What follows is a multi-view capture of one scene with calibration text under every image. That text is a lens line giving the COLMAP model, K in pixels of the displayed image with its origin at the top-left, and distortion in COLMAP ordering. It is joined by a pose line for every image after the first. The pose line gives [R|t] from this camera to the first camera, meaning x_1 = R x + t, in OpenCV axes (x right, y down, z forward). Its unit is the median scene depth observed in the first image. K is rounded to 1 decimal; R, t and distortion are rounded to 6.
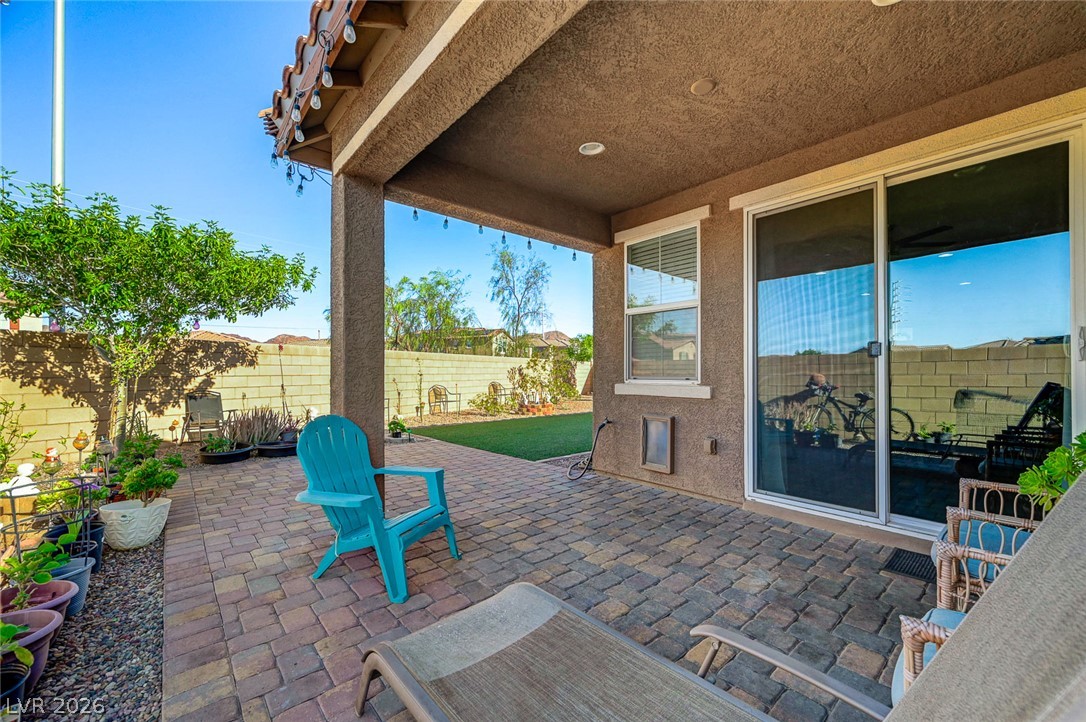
lens RADIAL K [[433.3, 0, 546.2], [0, 433.3, 366.5], [0, 0, 1]] dist [0.001289, -0.000822]
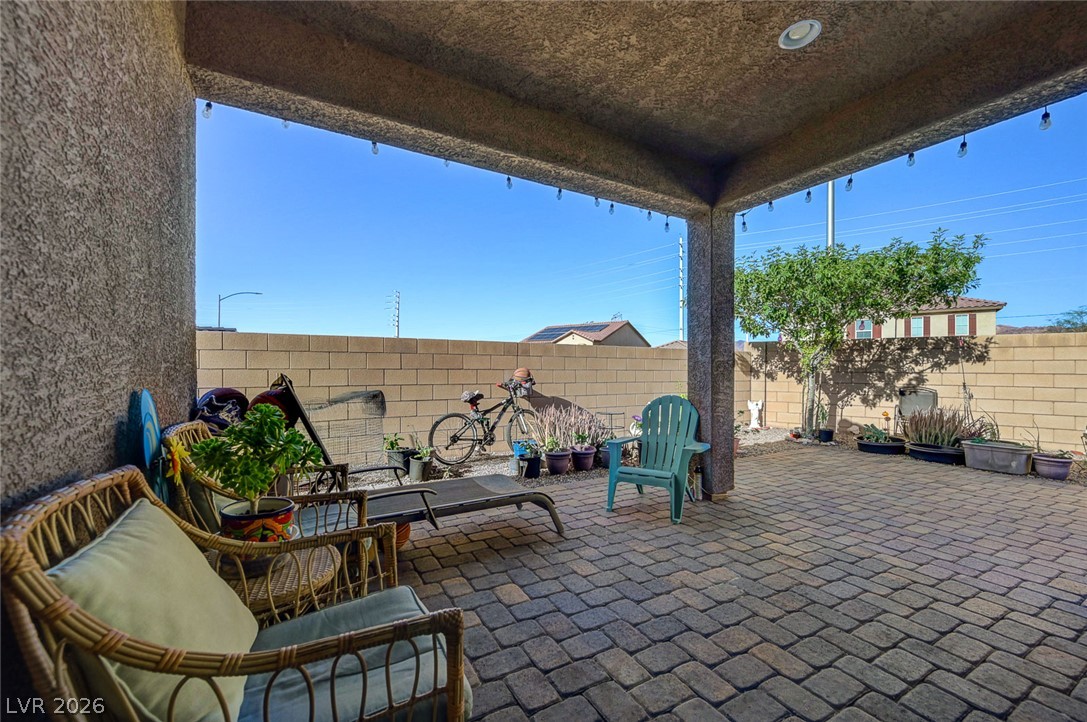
lens RADIAL K [[433.6, 0, 541.8], [0, 433.6, 372.0], [0, 0, 1]] dist [0.001289, -0.000822]
pose [[-0.190948, 0.008193, -0.981566, 0.370731], [0.003991, 0.999963, 0.007571, 0.007954], [0.981592, -0.002472, -0.190974, 0.316629]]
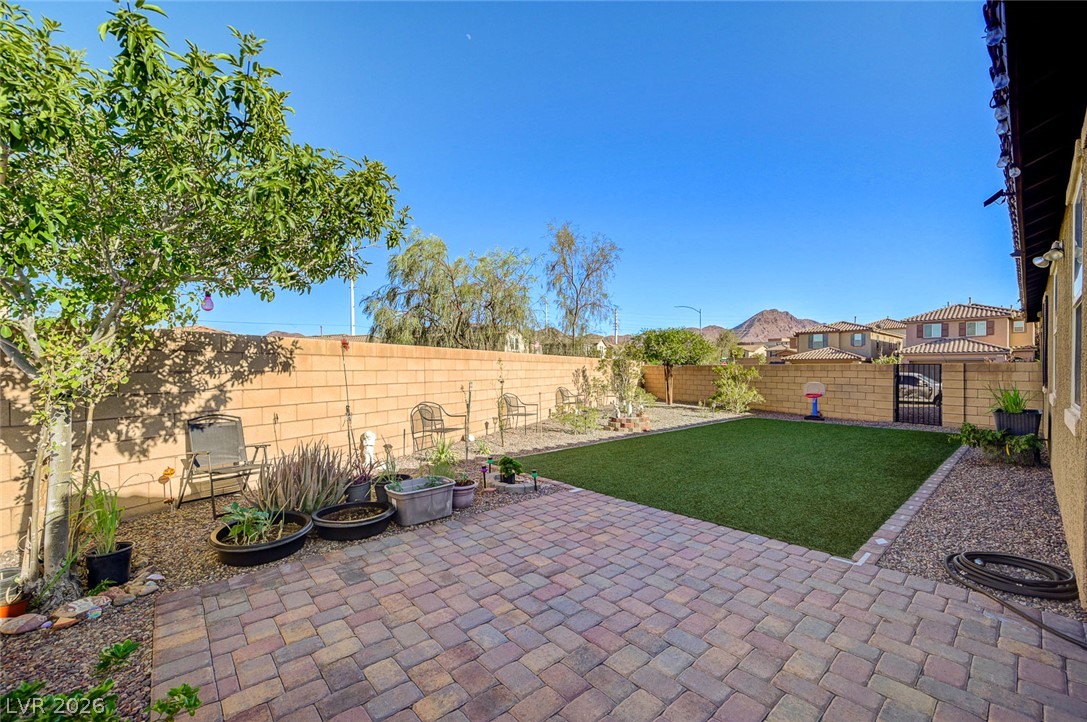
lens RADIAL K [[433.6, 0, 550.5], [0, 433.6, 369.8], [0, 0, 1]] dist [0.001289, -0.000822]
pose [[0.999888, 0.003934, 0.014442, -0.305945], [-0.004137, 0.999893, 0.014061, -0.016808], [-0.014385, -0.014119, 0.999797, 0.358062]]
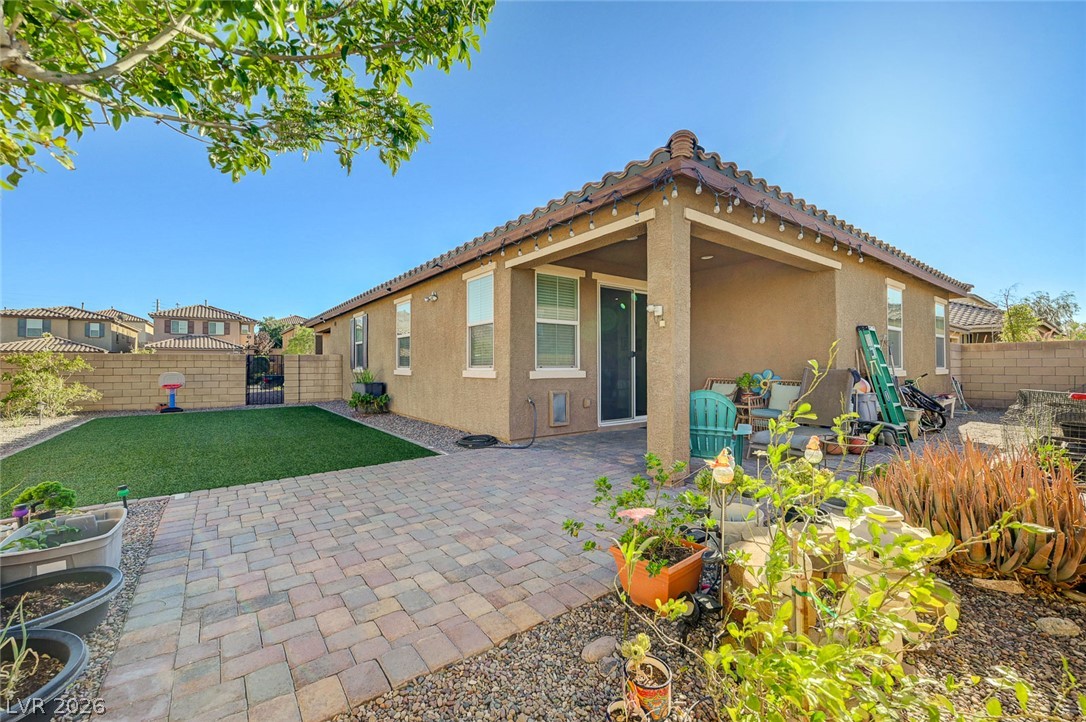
lens RADIAL K [[433.3, 0, 540.4], [0, 433.3, 361.3], [0, 0, 1]] dist [0.001289, -0.000822]
pose [[0.082532, 0.008563, 0.996552, -0.738944], [-0.007470, 0.999940, -0.007974, 0.011673], [-0.996560, -0.006786, 0.082591, 0.531011]]
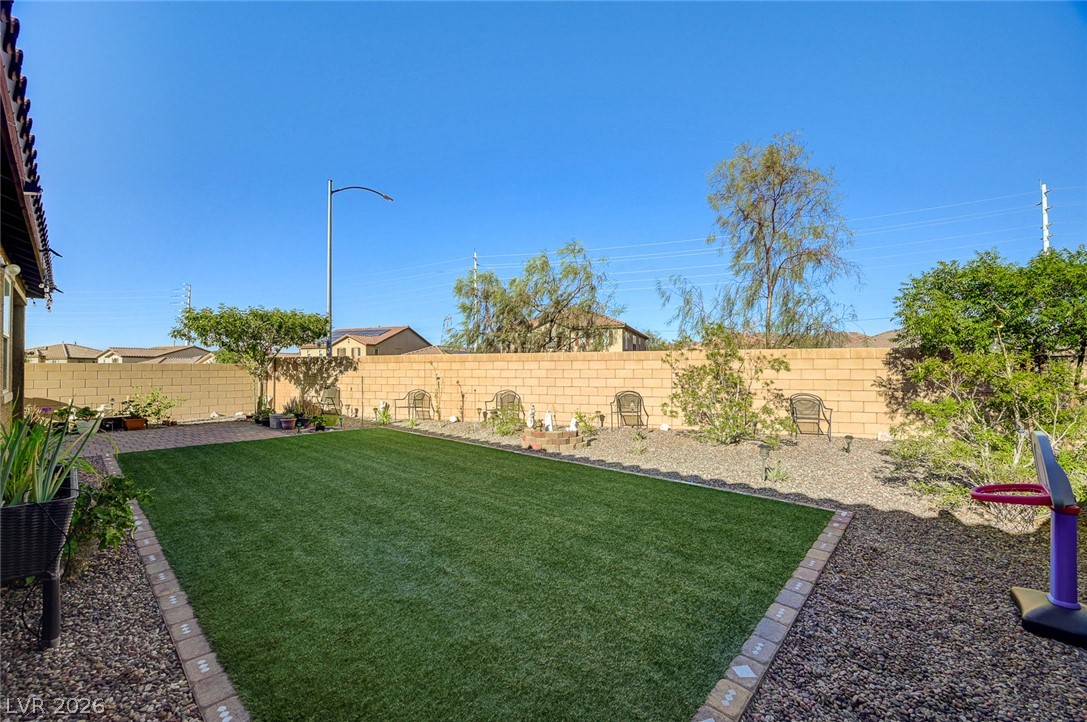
lens RADIAL K [[433.6, 0, 545.0], [0, 433.6, 362.2], [0, 0, 1]] dist [0.001289, -0.000822]
pose [[0.129499, -0.013811, -0.991483, 1.043697], [0.011237, 0.999859, -0.012460, -0.003649], [0.991516, -0.009528, 0.129636, 1.572499]]
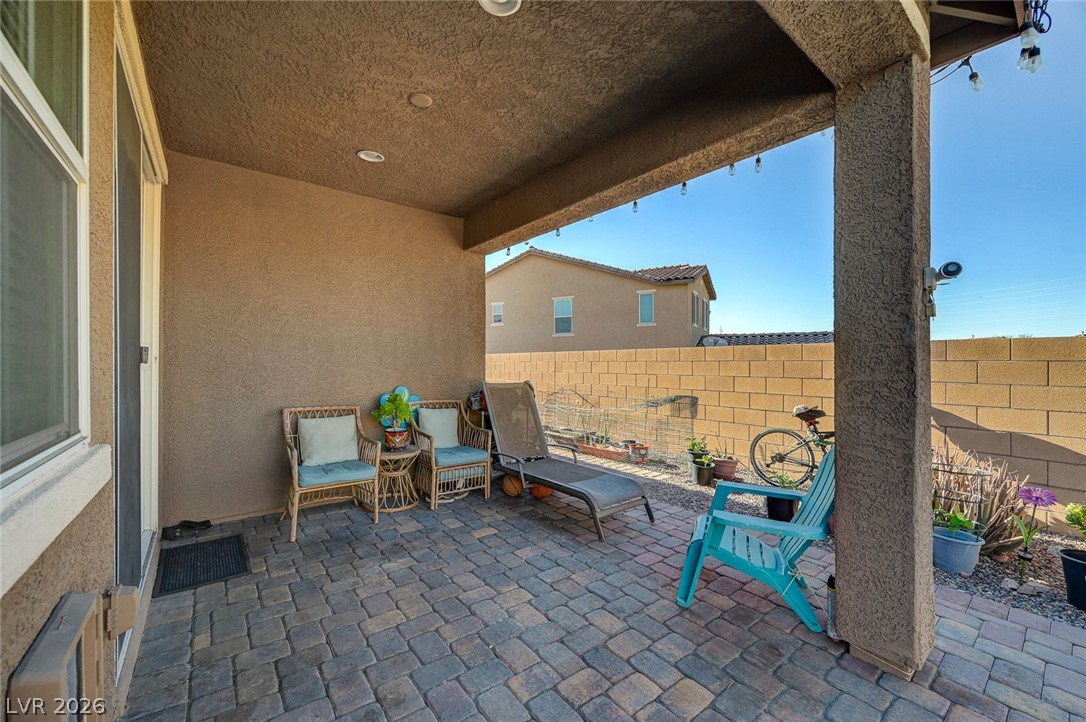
lens RADIAL K [[433.3, 0, 554.7], [0, 433.3, 363.4], [0, 0, 1]] dist [0.001289, -0.000822]
pose [[-0.999723, -0.002846, 0.023342, 0.008850], [-0.003051, 0.999957, -0.008781, -0.007913], [-0.023316, -0.008850, -0.999689, 0.677754]]
